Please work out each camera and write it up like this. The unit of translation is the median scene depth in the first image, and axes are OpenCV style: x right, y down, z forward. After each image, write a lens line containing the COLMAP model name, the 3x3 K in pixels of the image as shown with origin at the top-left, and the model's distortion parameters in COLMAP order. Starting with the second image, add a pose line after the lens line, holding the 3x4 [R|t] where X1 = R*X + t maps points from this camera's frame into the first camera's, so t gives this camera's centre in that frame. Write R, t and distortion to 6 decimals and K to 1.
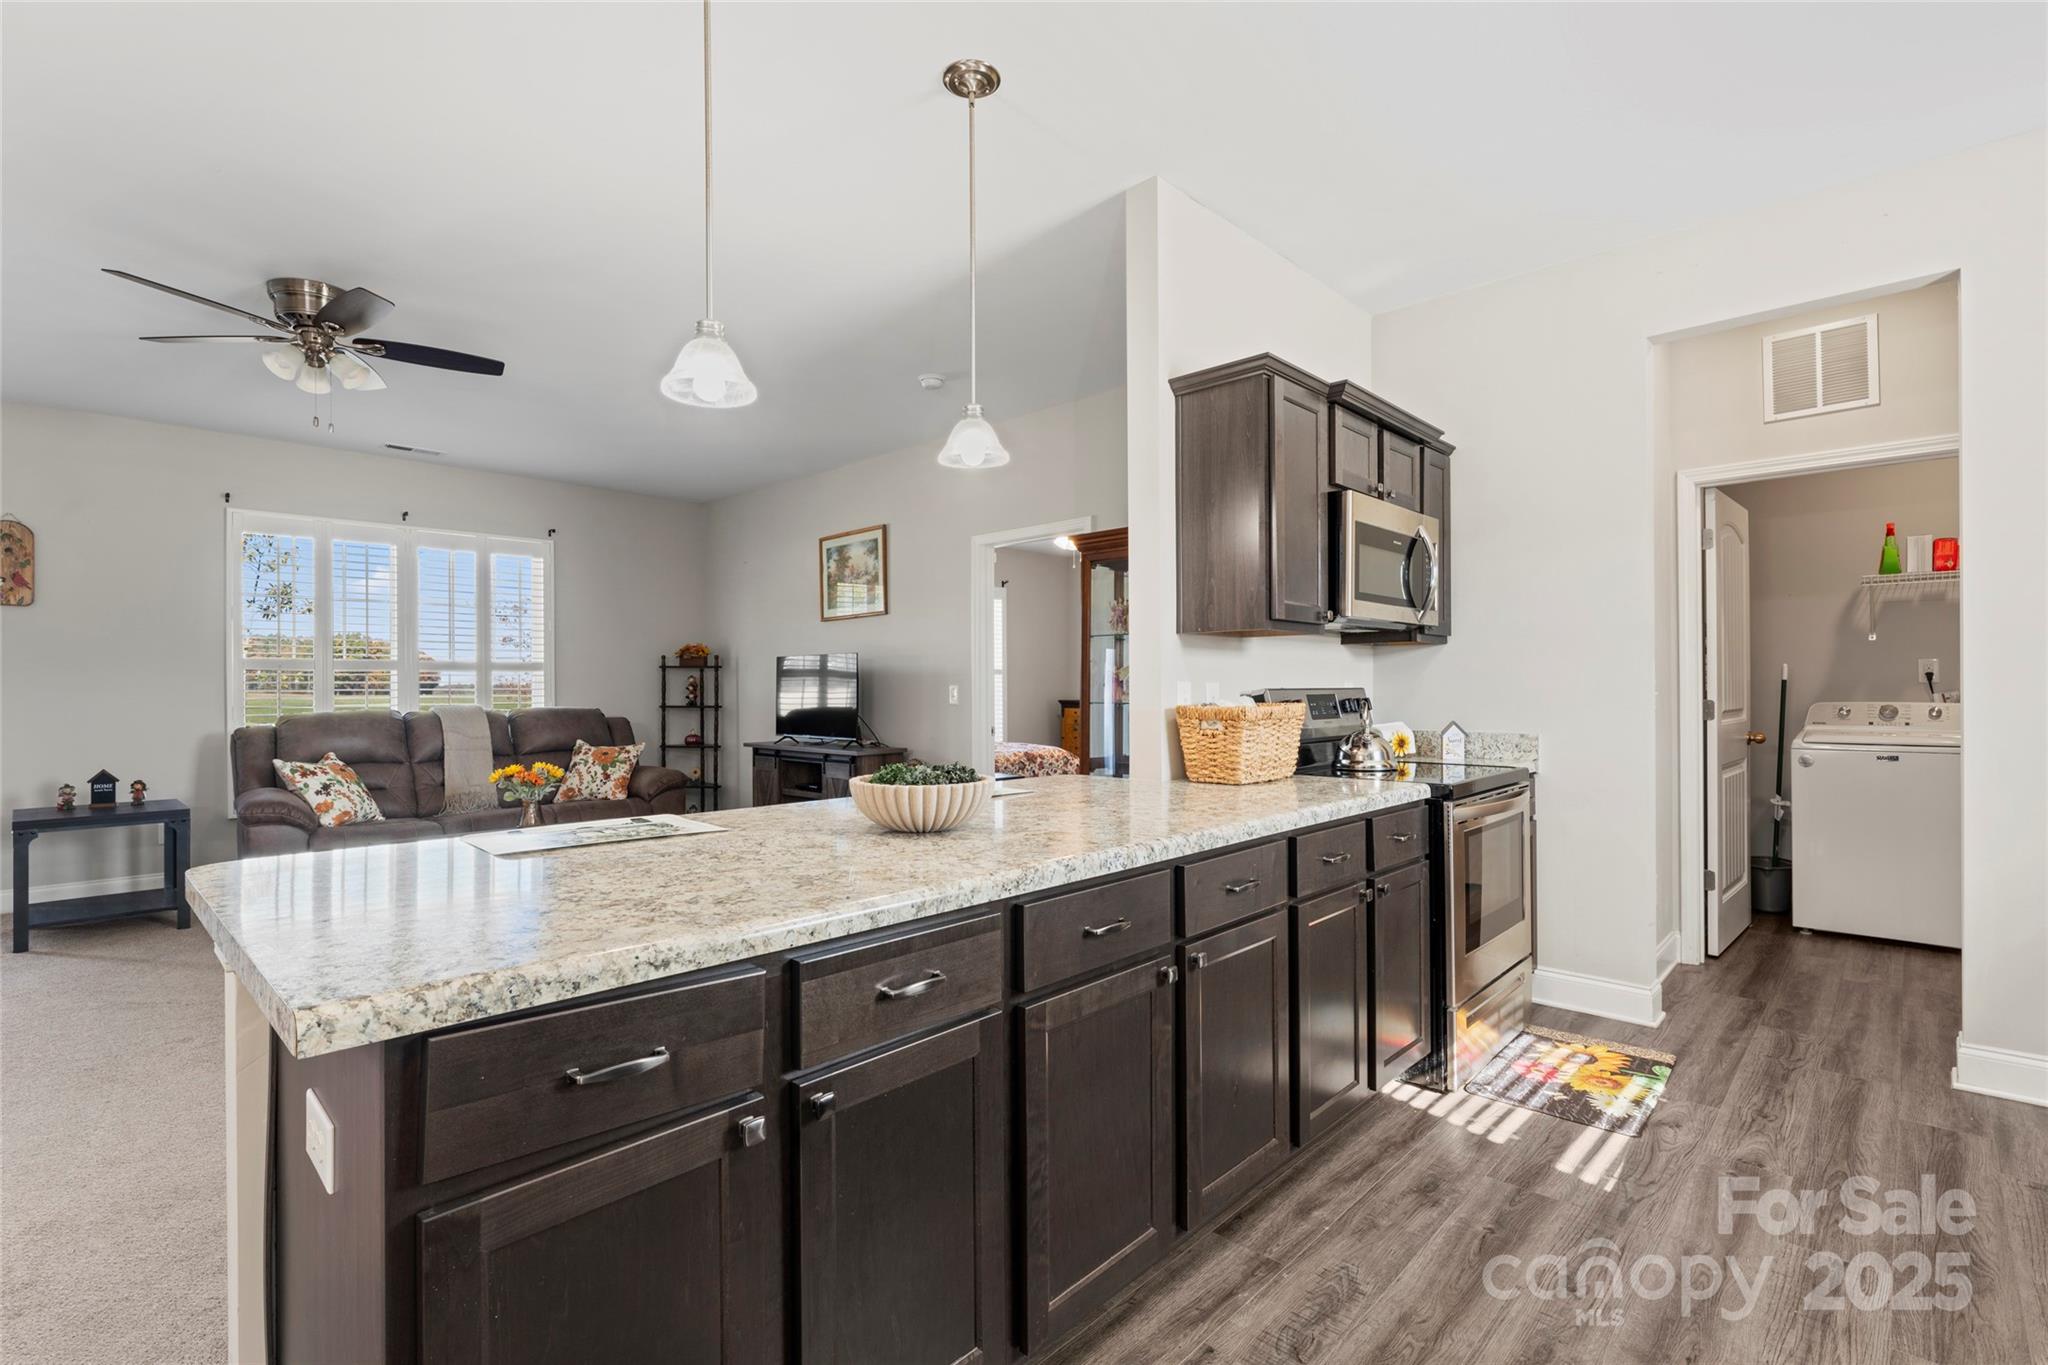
lens RADIAL K [[940.2, 0, 1004.3], [0, 940.2, 682.4], [0, 0, 1]] dist [-0.000920, 0.000570]
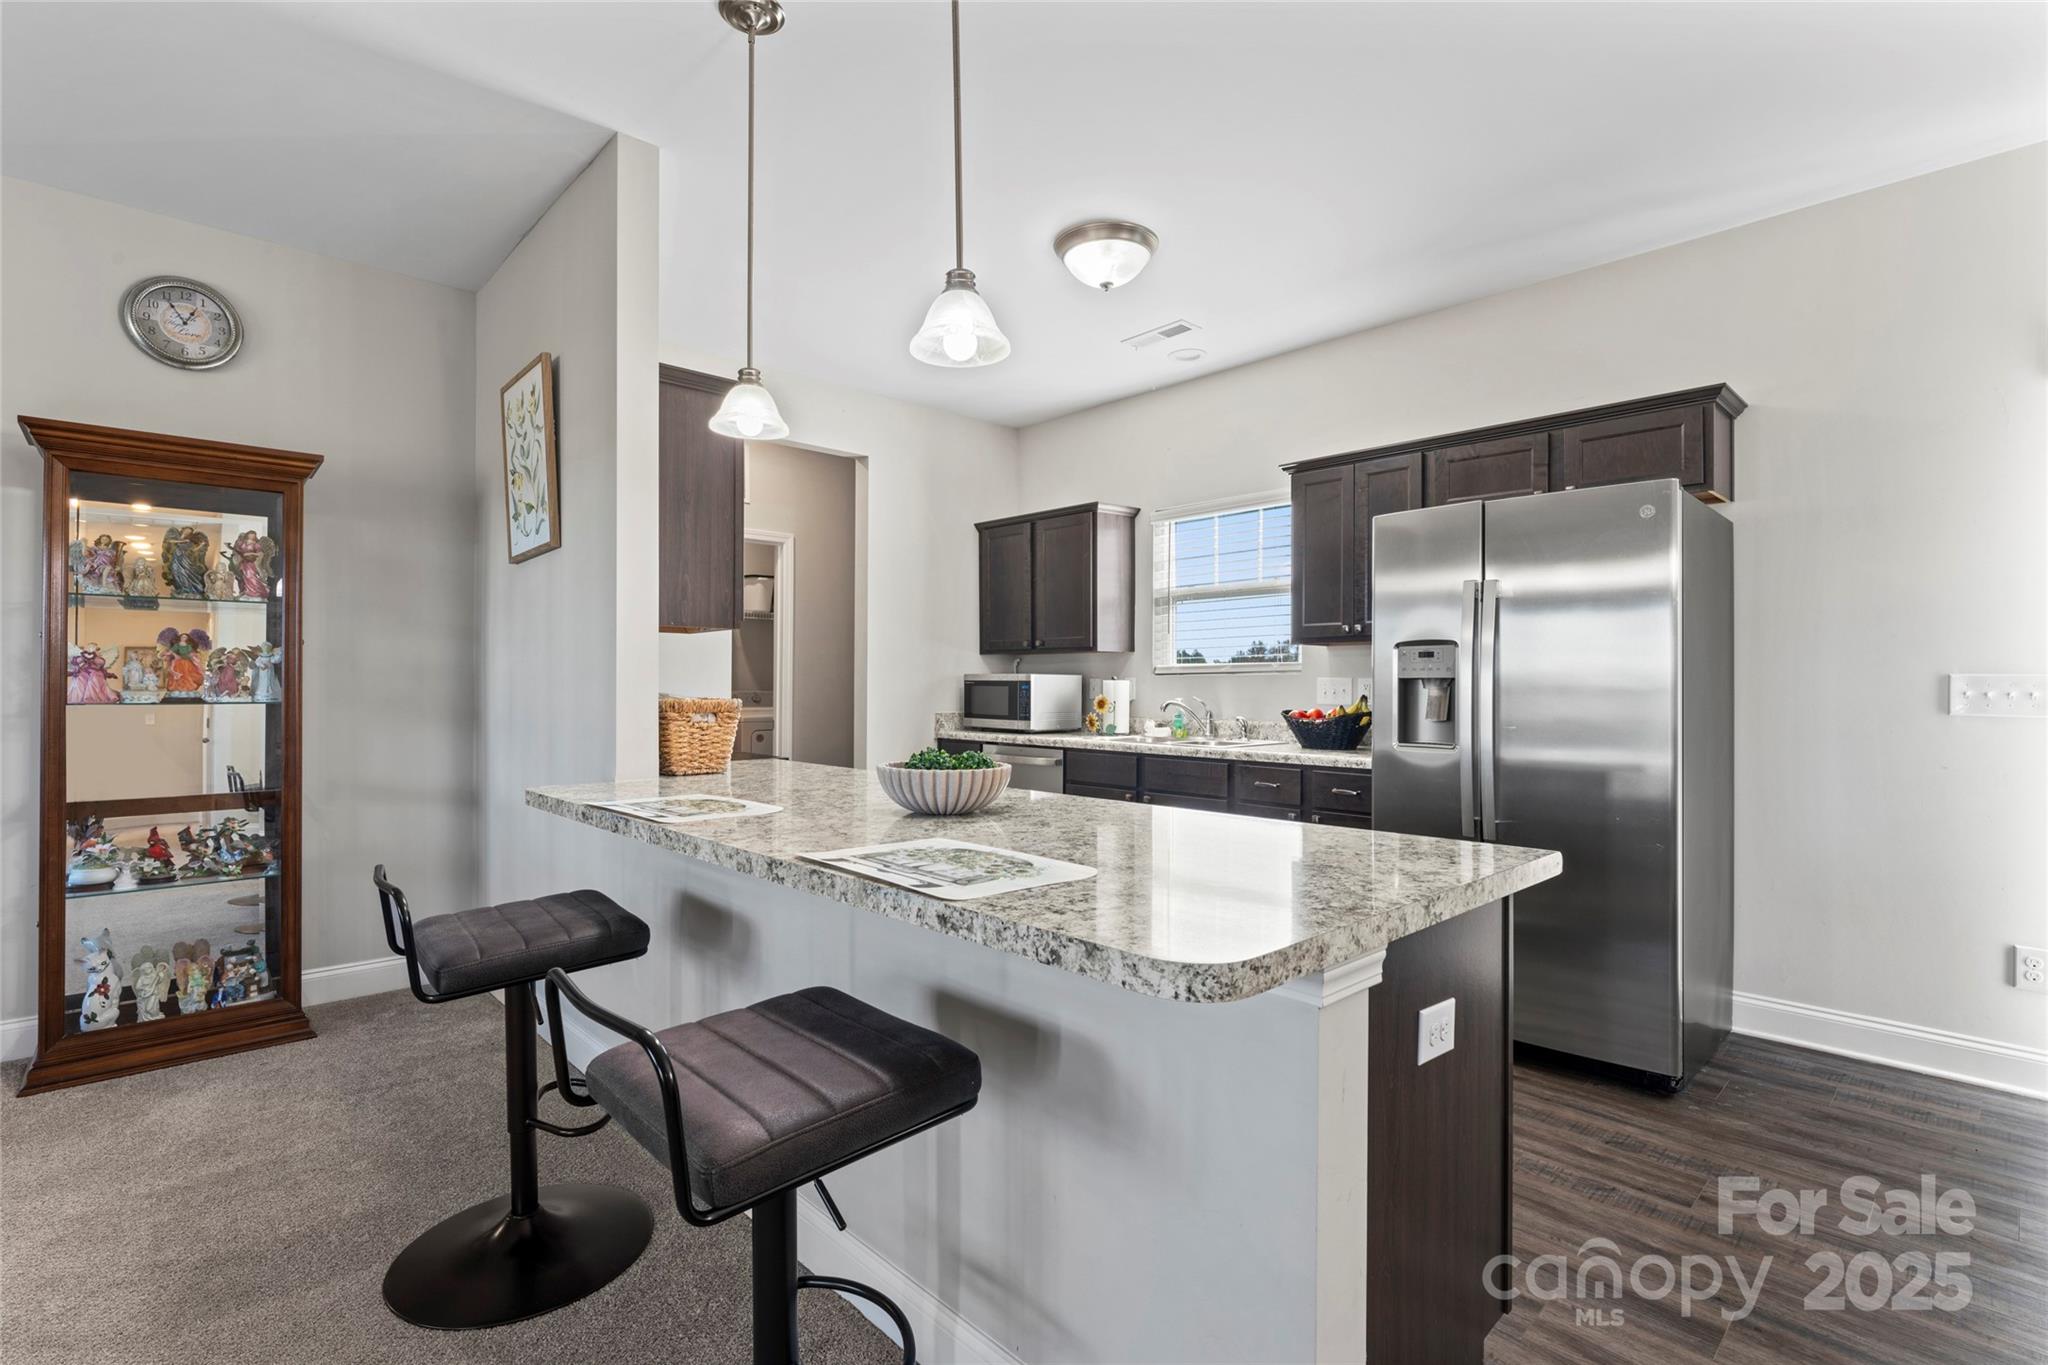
lens RADIAL K [[940.2, 0, 1028.1], [0, 940.2, 676.2], [0, 0, 1]] dist [-0.000920, 0.000570]
pose [[0.047614, 0.012238, 0.998791, -0.539588], [-0.008832, 0.999891, -0.011830, 0.005519], [-0.998827, -0.008258, 0.047717, 0.404295]]
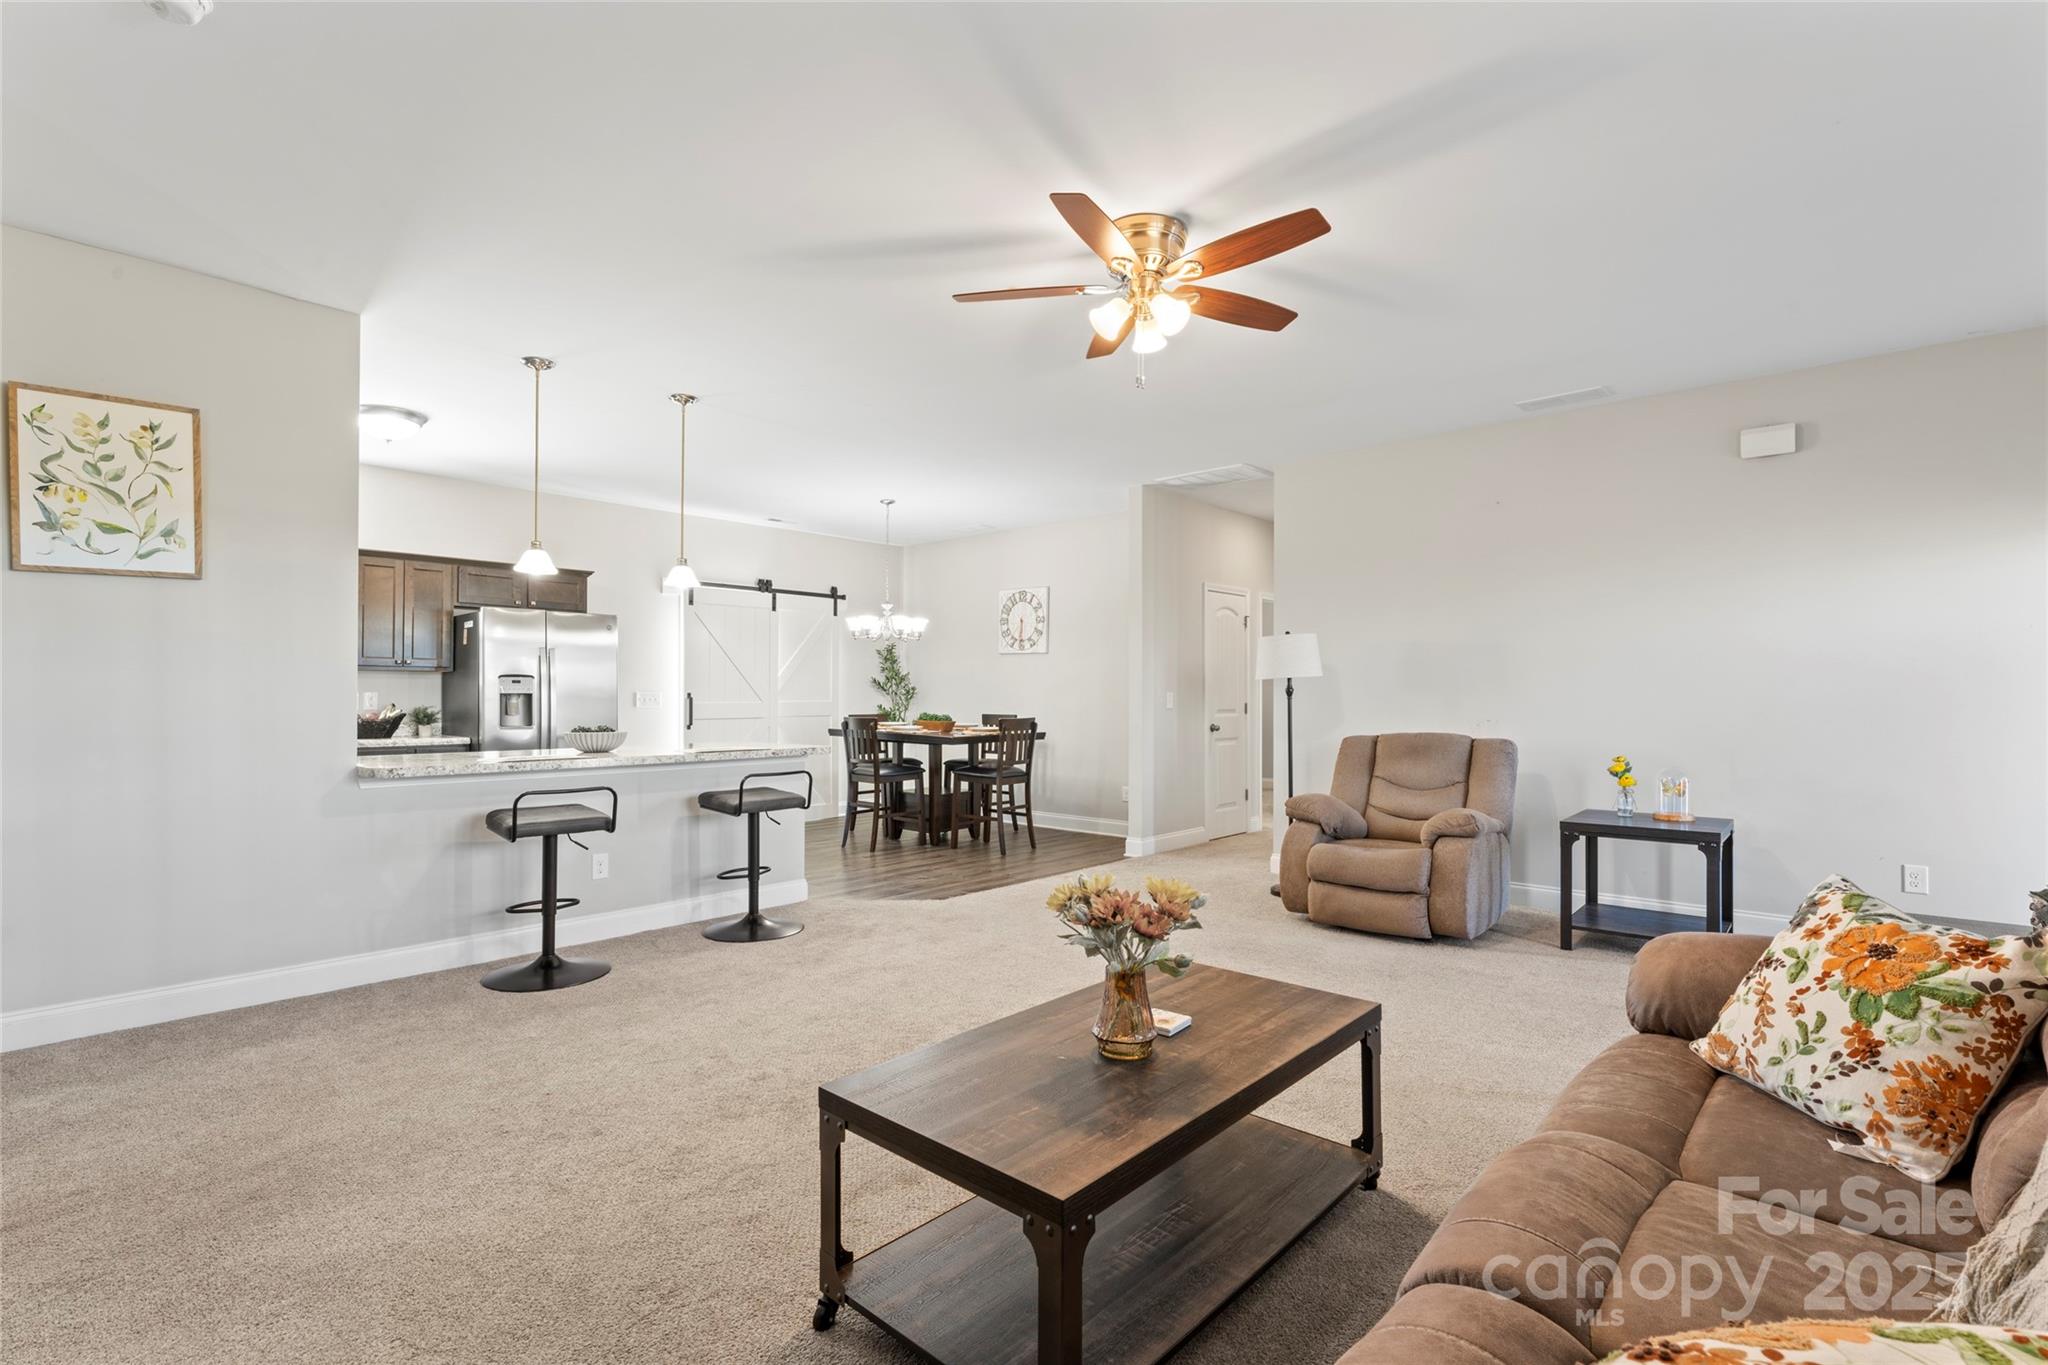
lens RADIAL K [[940.2, 0, 1018.8], [0, 940.2, 686.9], [0, 0, 1]] dist [-0.000920, 0.000570]
pose [[-0.999693, 0.004871, -0.024284, -0.539198], [0.005262, 0.999857, -0.016093, 0.013227], [0.024202, -0.016216, -0.999576, 1.681266]]
